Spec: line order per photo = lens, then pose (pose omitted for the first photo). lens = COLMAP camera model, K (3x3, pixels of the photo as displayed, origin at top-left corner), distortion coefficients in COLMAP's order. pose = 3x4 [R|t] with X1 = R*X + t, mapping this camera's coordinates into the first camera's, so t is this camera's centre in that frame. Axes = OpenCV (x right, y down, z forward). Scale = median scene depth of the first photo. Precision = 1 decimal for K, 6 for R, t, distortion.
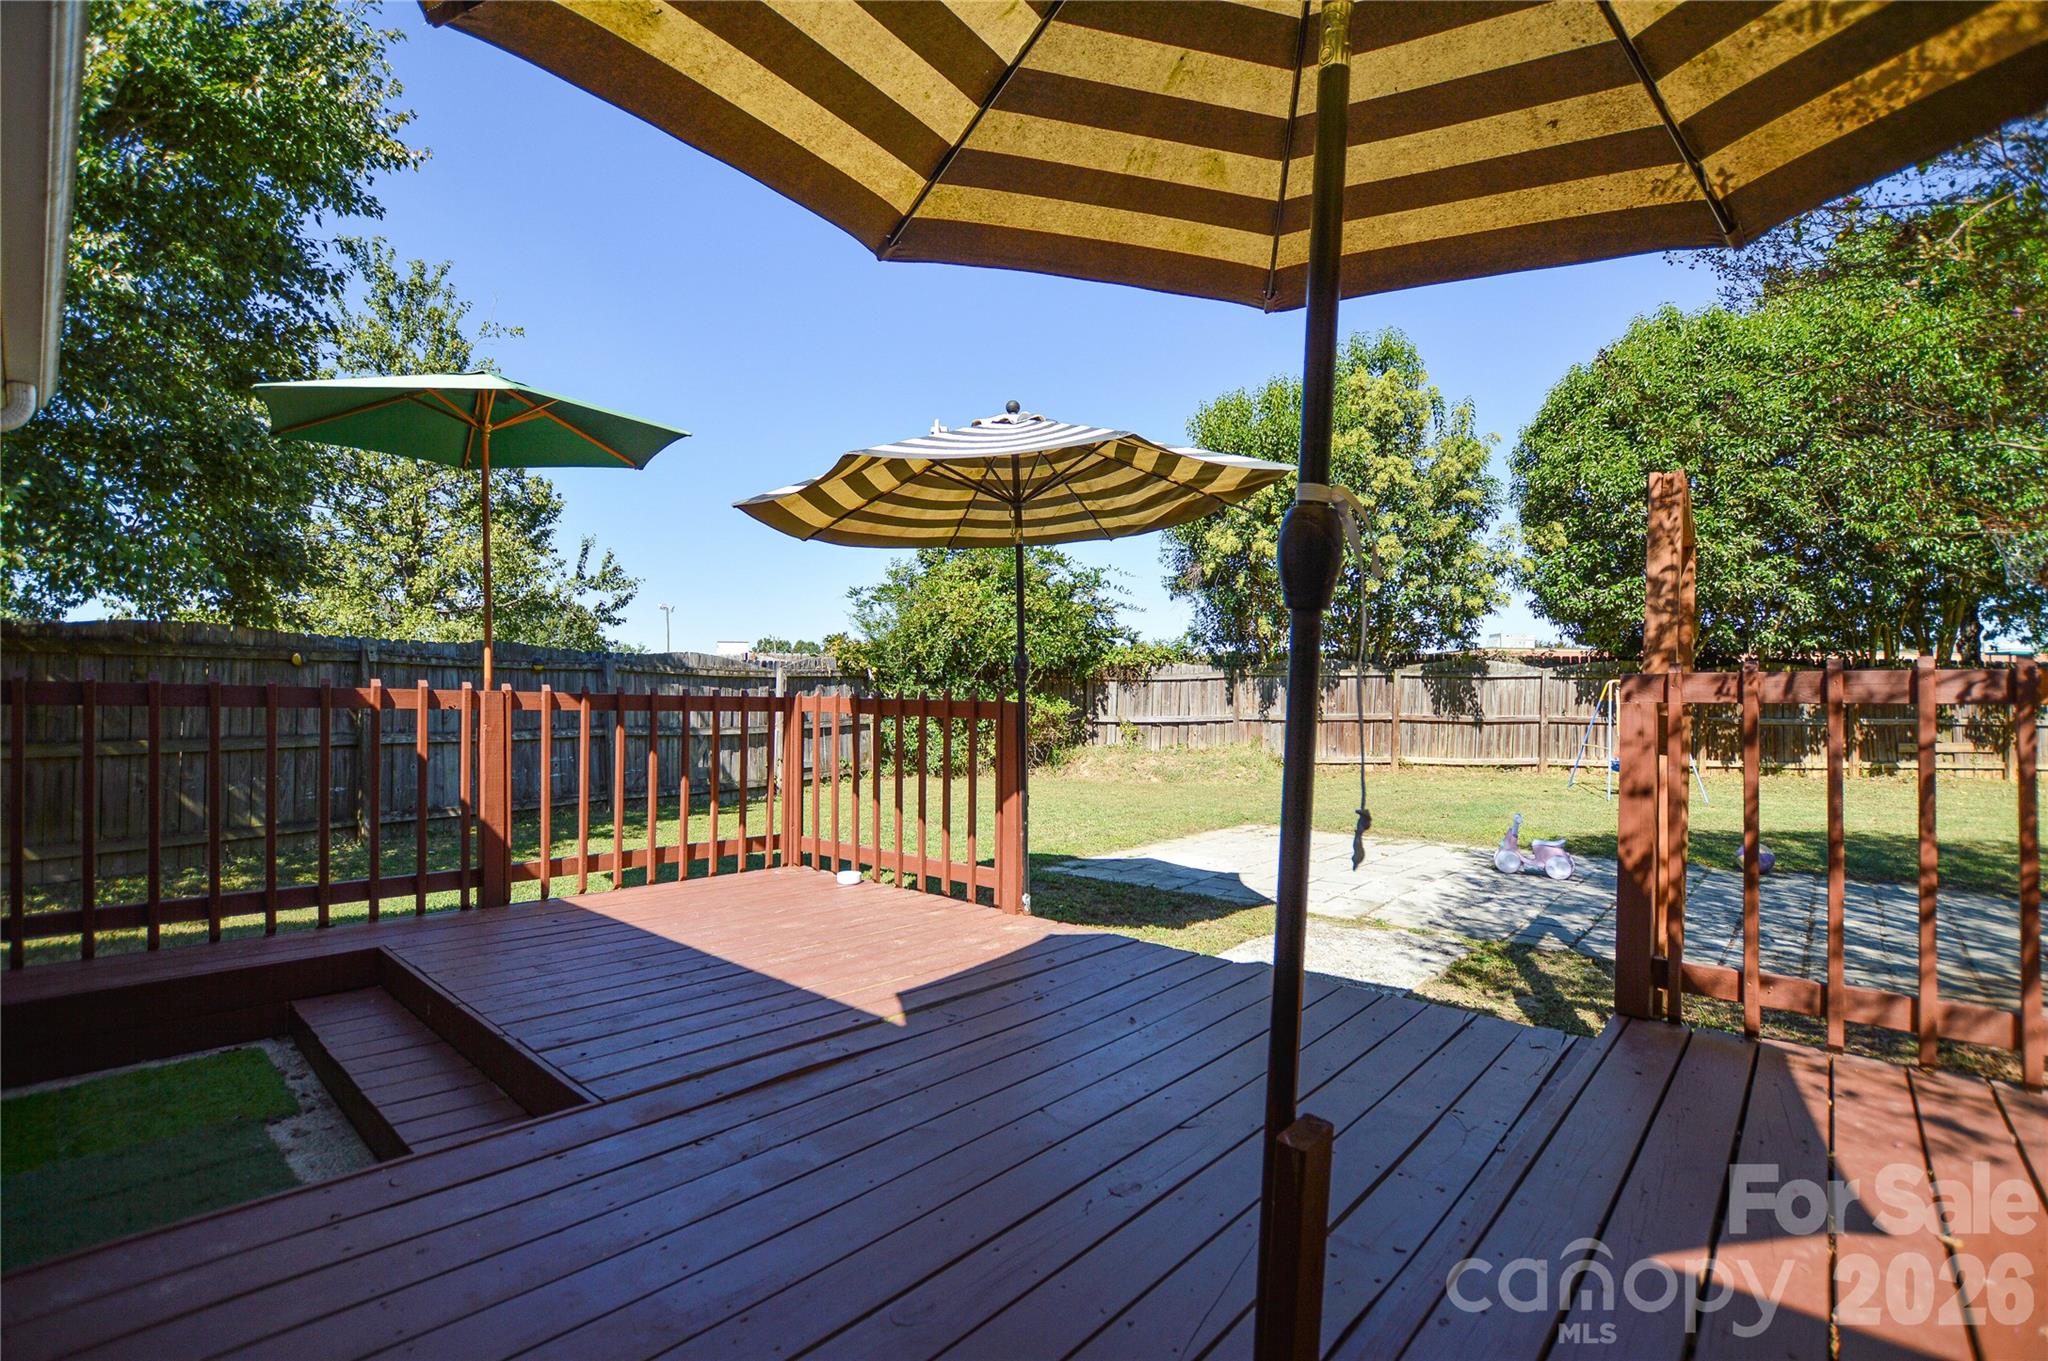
lens RADIAL K [[921.3, 0, 1024.0], [0, 921.3, 680.5], [0, 0, 1]] dist [-0.031135, 0.000214]
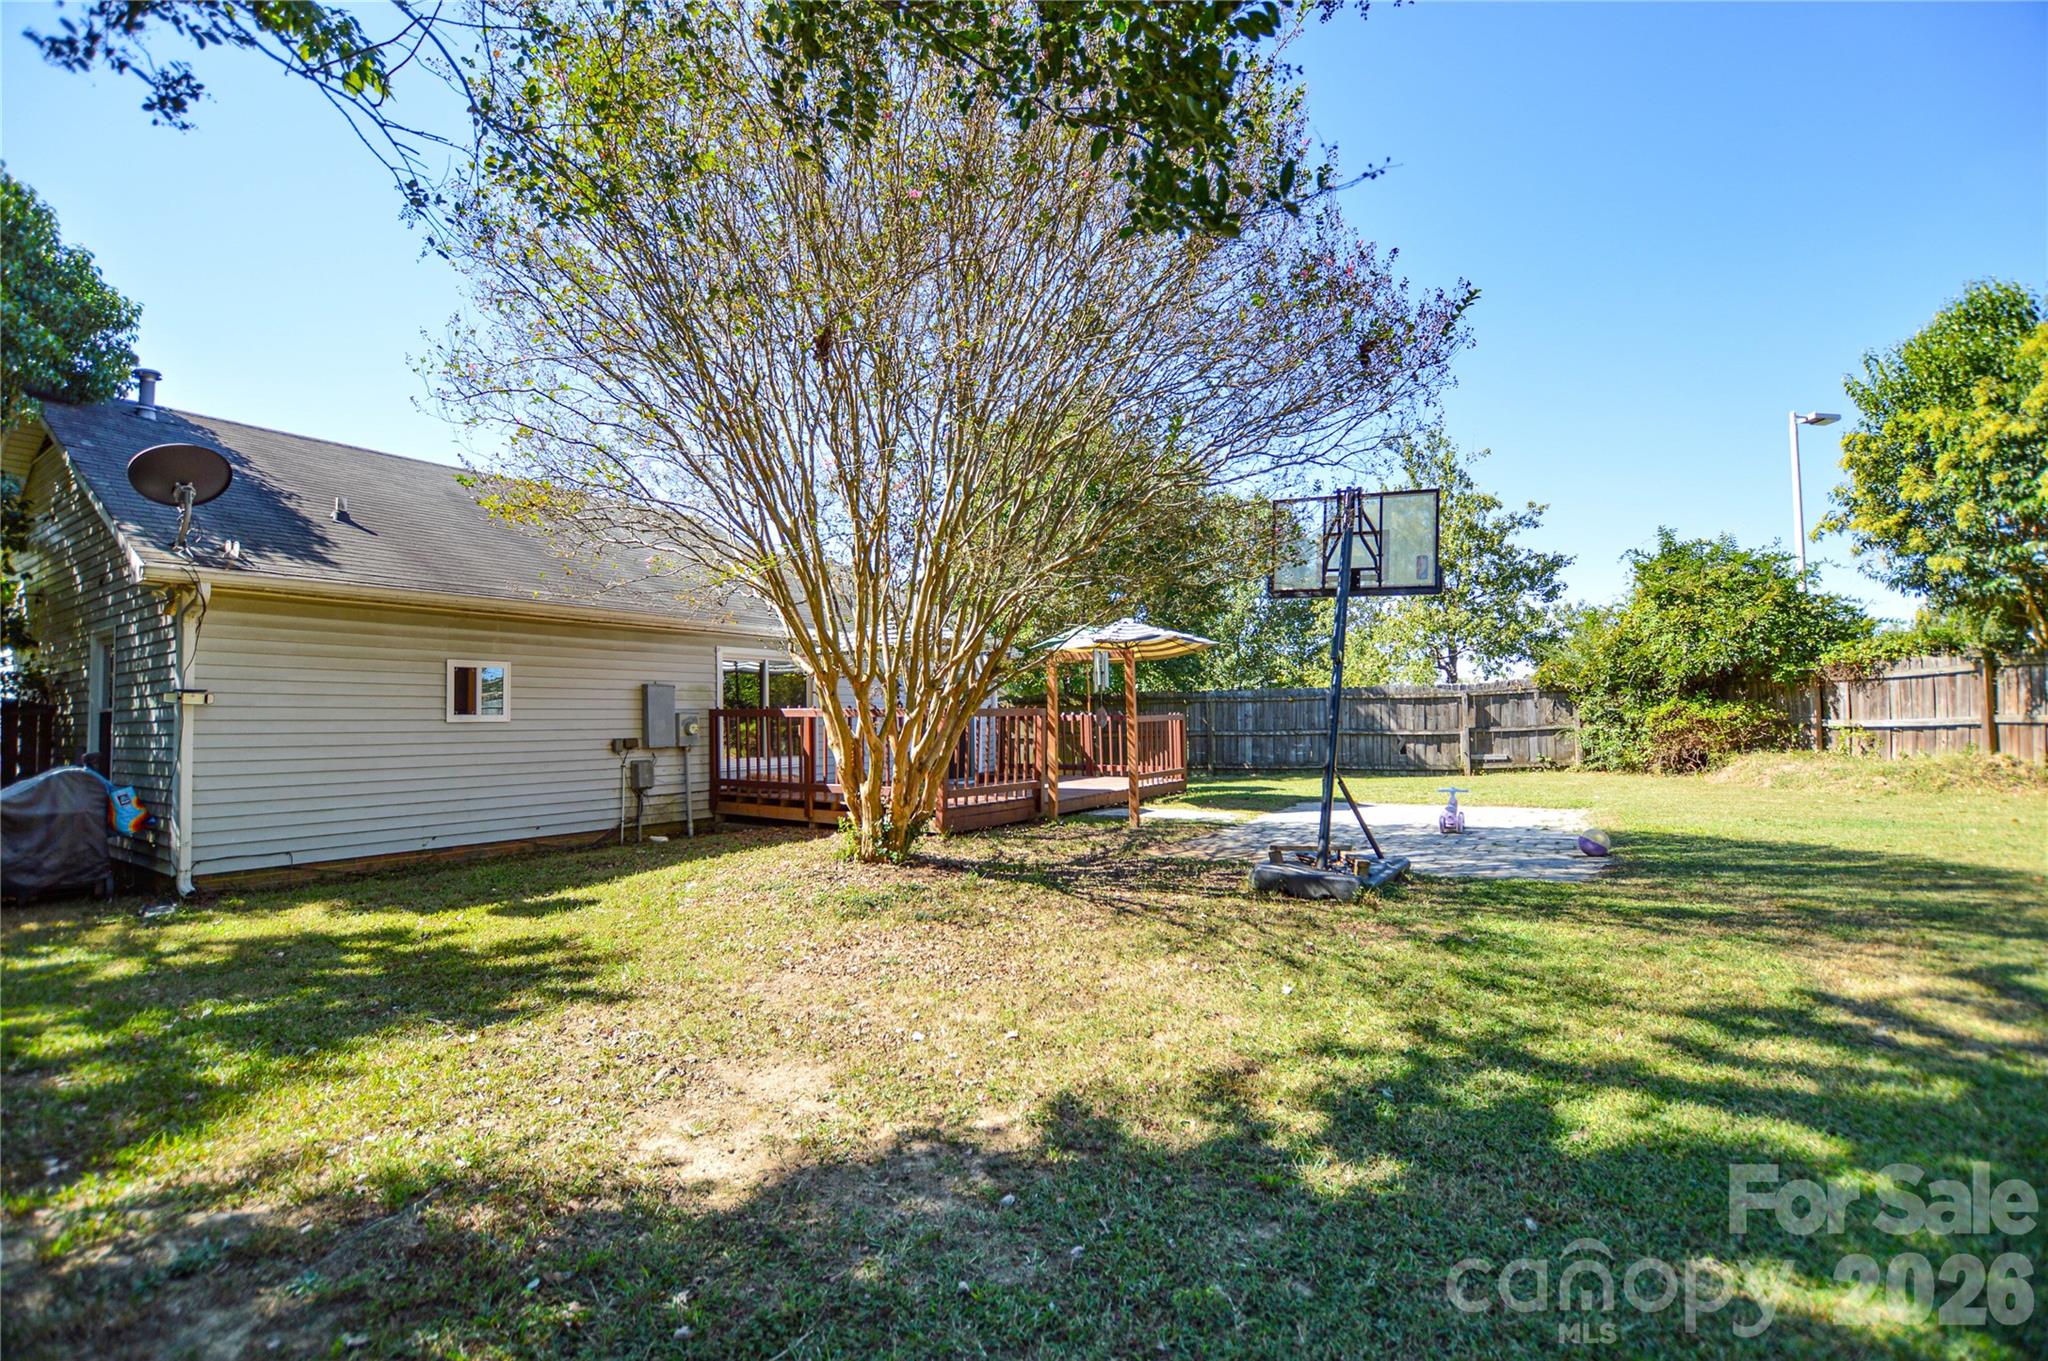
lens RADIAL K [[940.2, 0, 1033.8], [0, 940.2, 680.6], [0, 0, 1]] dist [-0.026248, 0.000314]
pose [[0.177444, -0.054626, -0.982614, 2.569912], [0.037162, 0.998118, -0.048777, 0.044830], [0.983429, -0.027860, 0.179141, 0.202435]]
